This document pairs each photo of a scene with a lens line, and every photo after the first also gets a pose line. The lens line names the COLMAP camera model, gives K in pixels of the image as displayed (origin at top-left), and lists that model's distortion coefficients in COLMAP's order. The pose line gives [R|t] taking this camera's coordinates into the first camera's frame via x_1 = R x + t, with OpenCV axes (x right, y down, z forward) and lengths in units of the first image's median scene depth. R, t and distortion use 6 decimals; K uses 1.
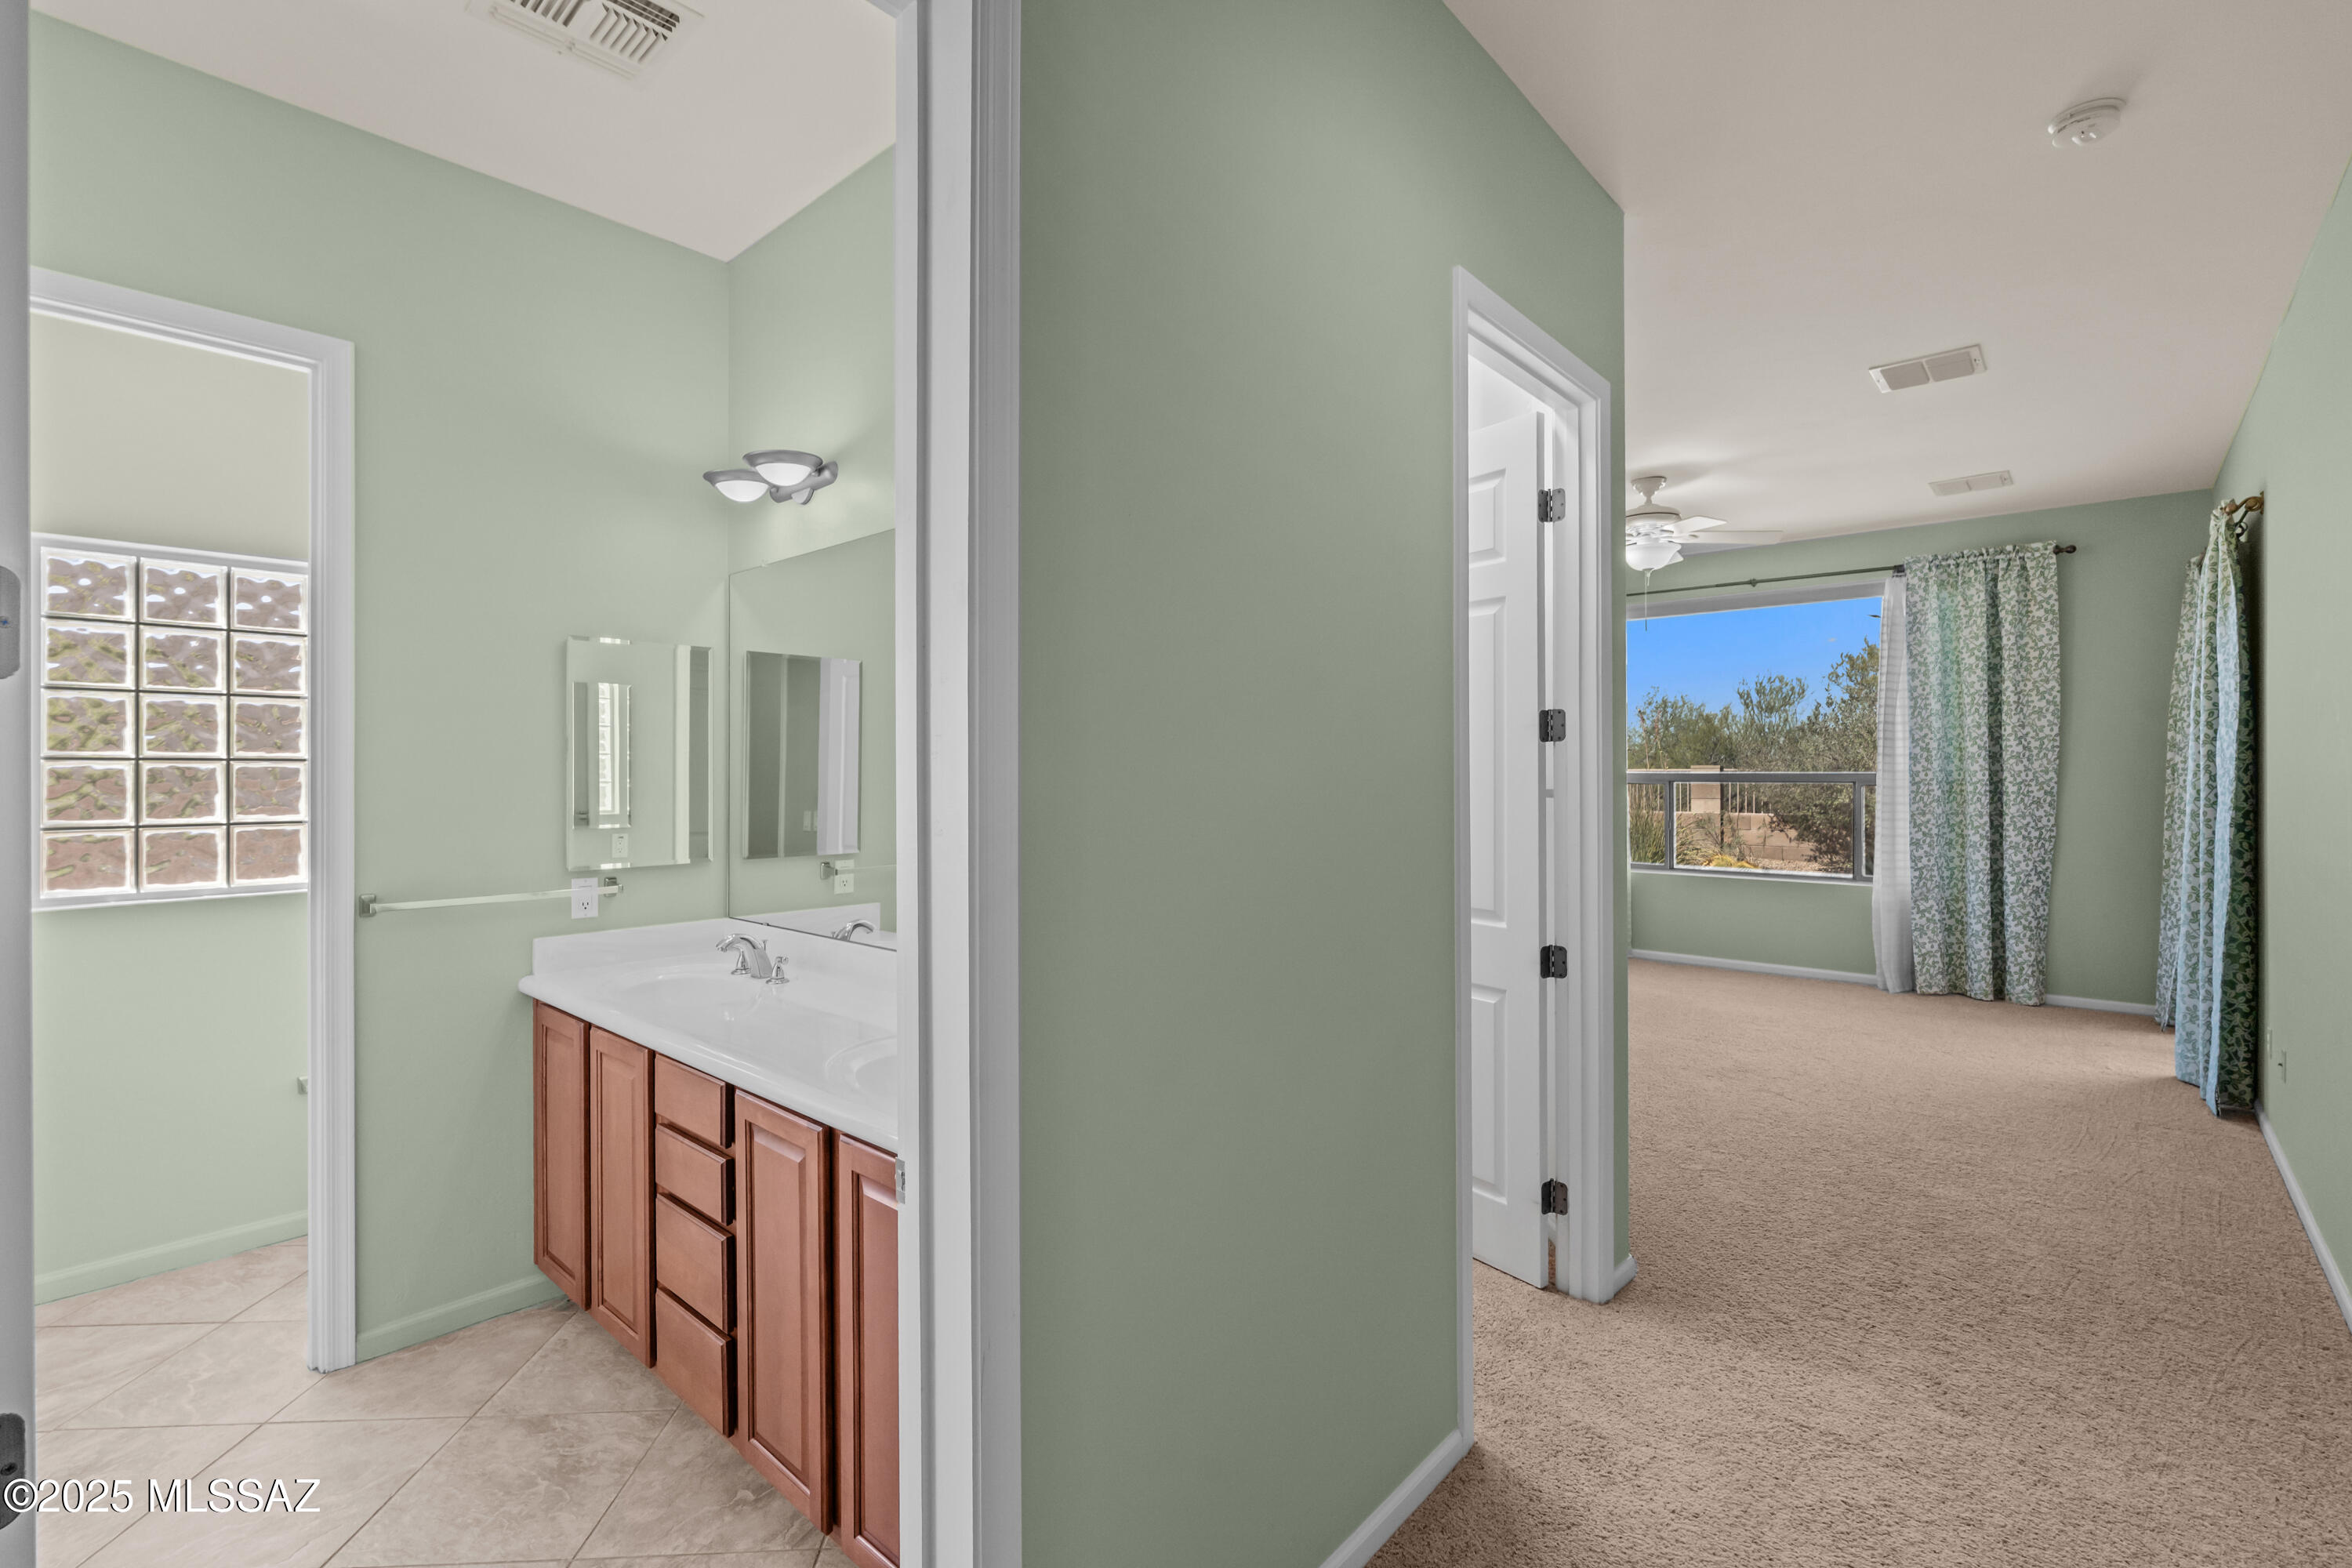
lens RADIAL K [[1046.8, 0, 1195.3], [0, 1046.8, 767.7], [0, 0, 1]] dist [-0.002128, 0.000706]
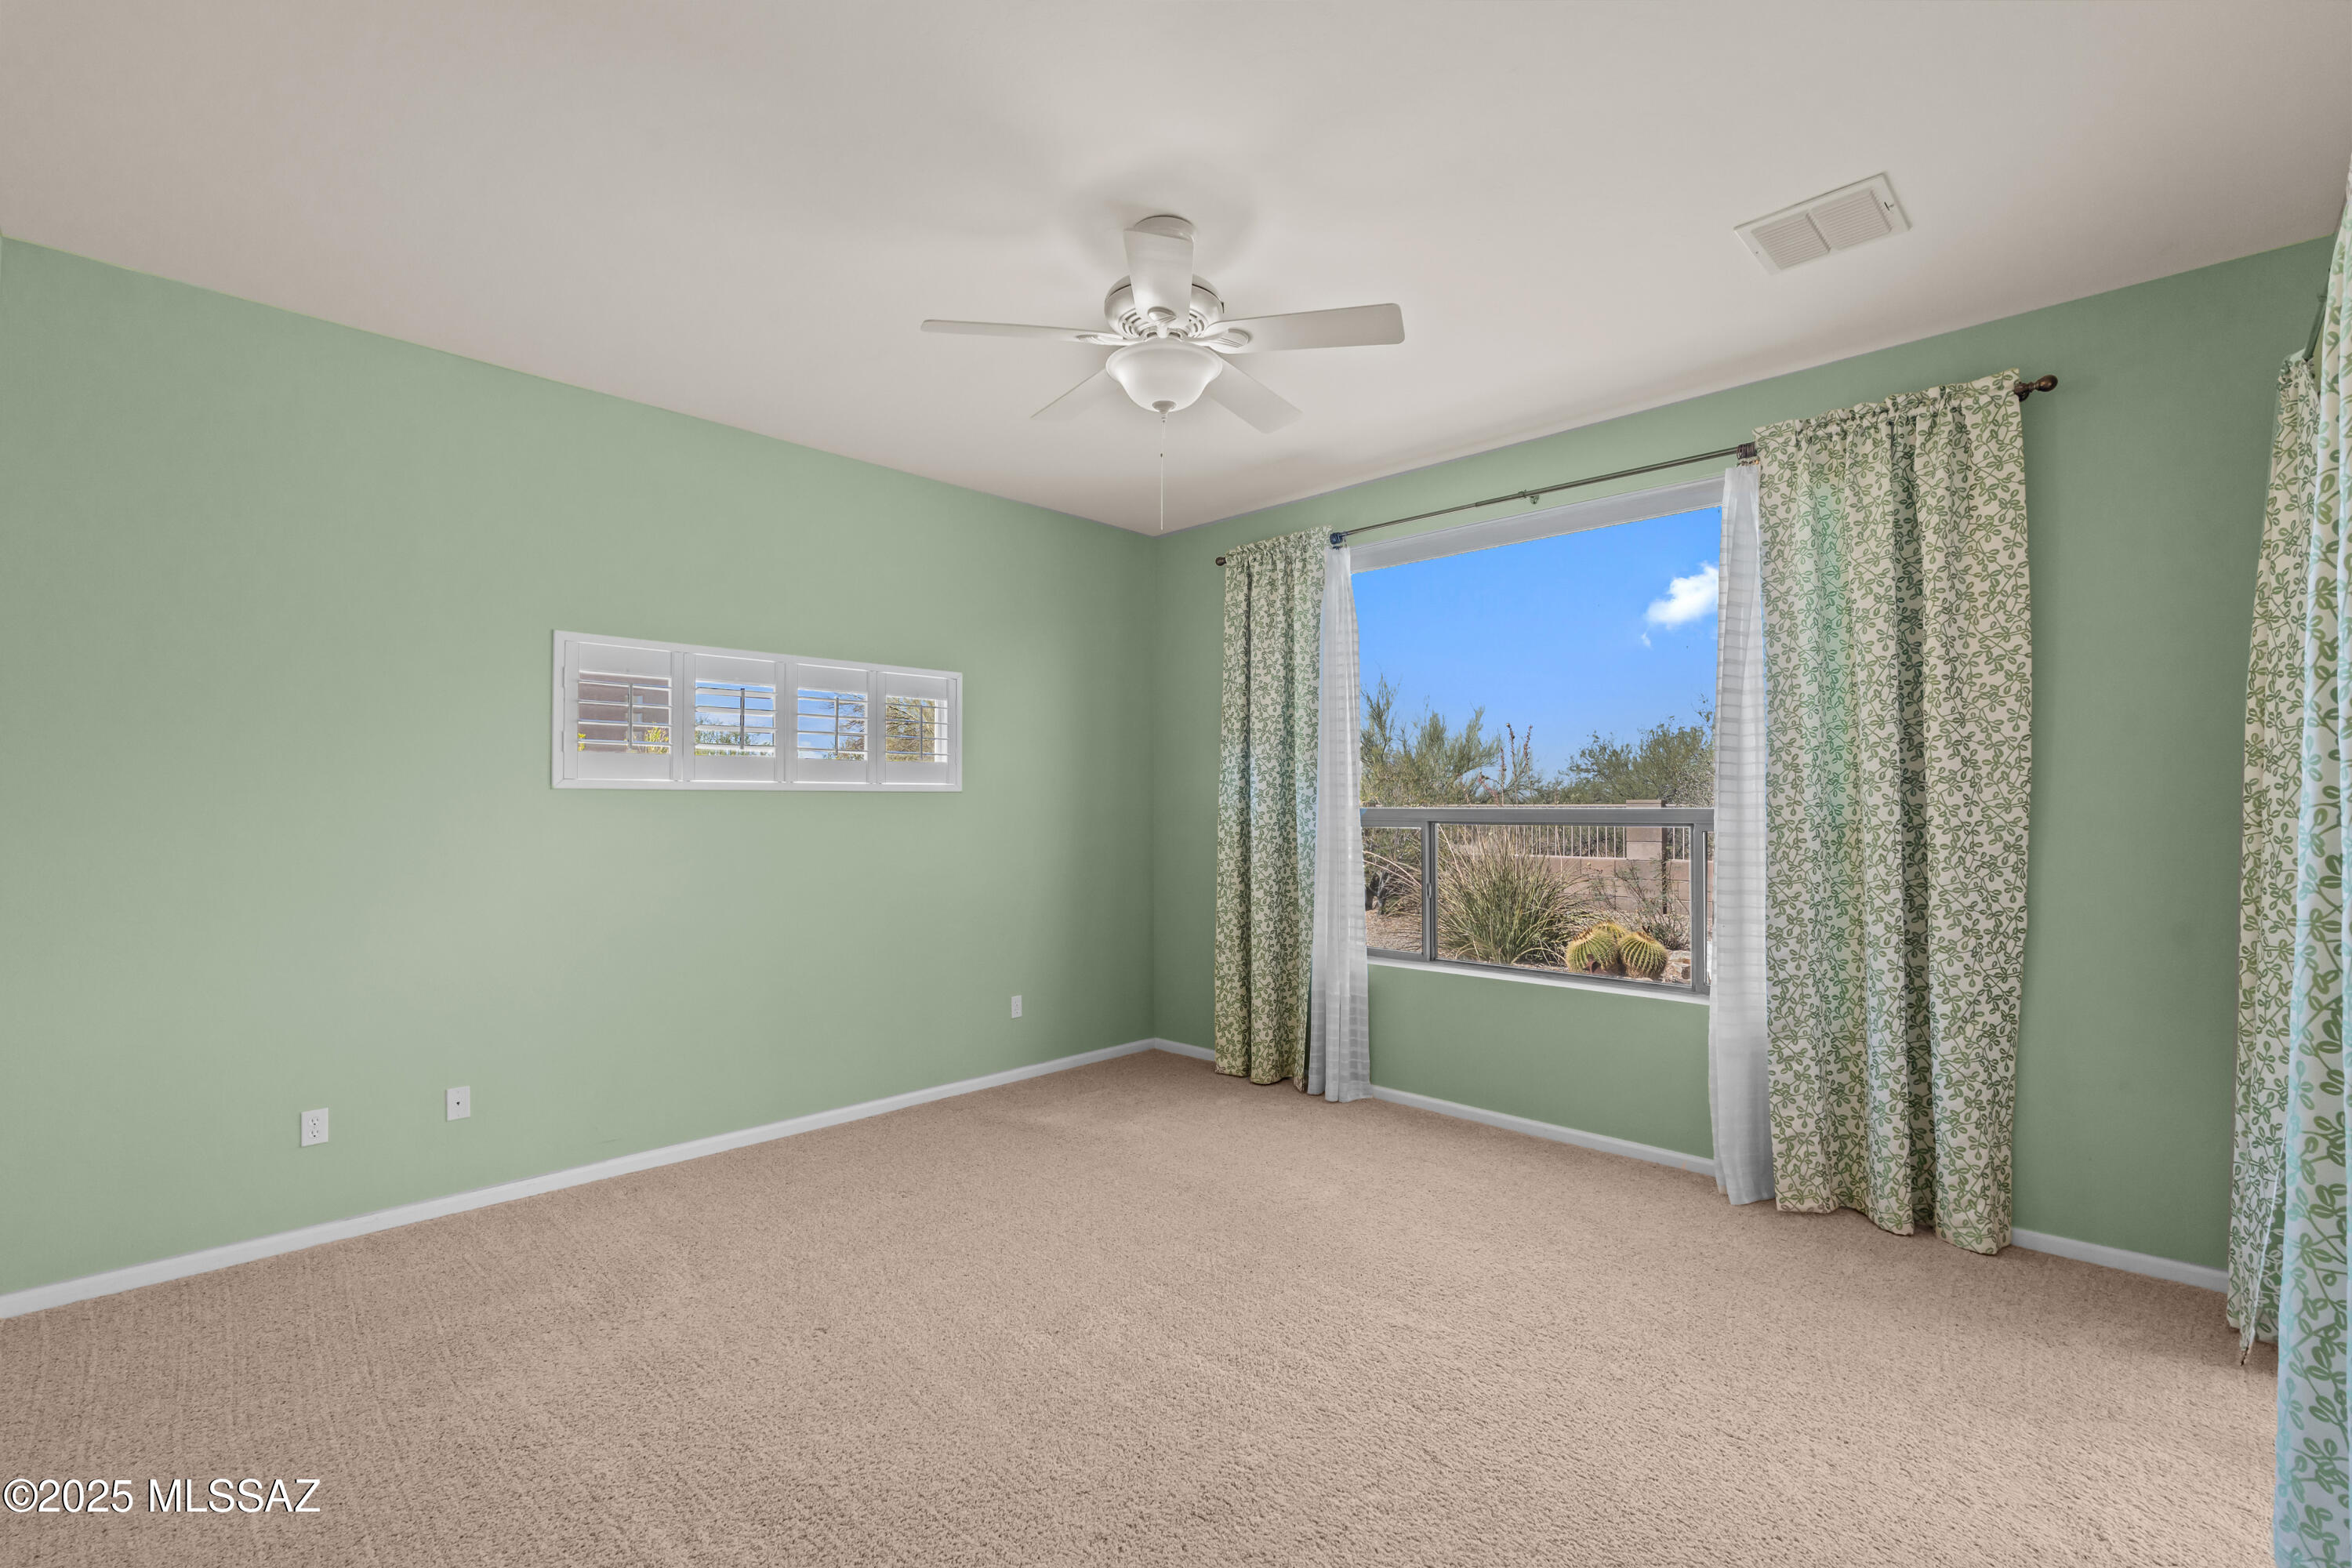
lens RADIAL K [[1046.8, 0, 1179.6], [0, 1046.8, 784.5], [0, 0, 1]] dist [-0.002128, 0.000706]
pose [[0.998781, 0.000589, -0.049355, 0.413580], [-0.001475, 0.999838, -0.017919, 0.002509], [0.049336, 0.017970, 0.998621, 0.441915]]
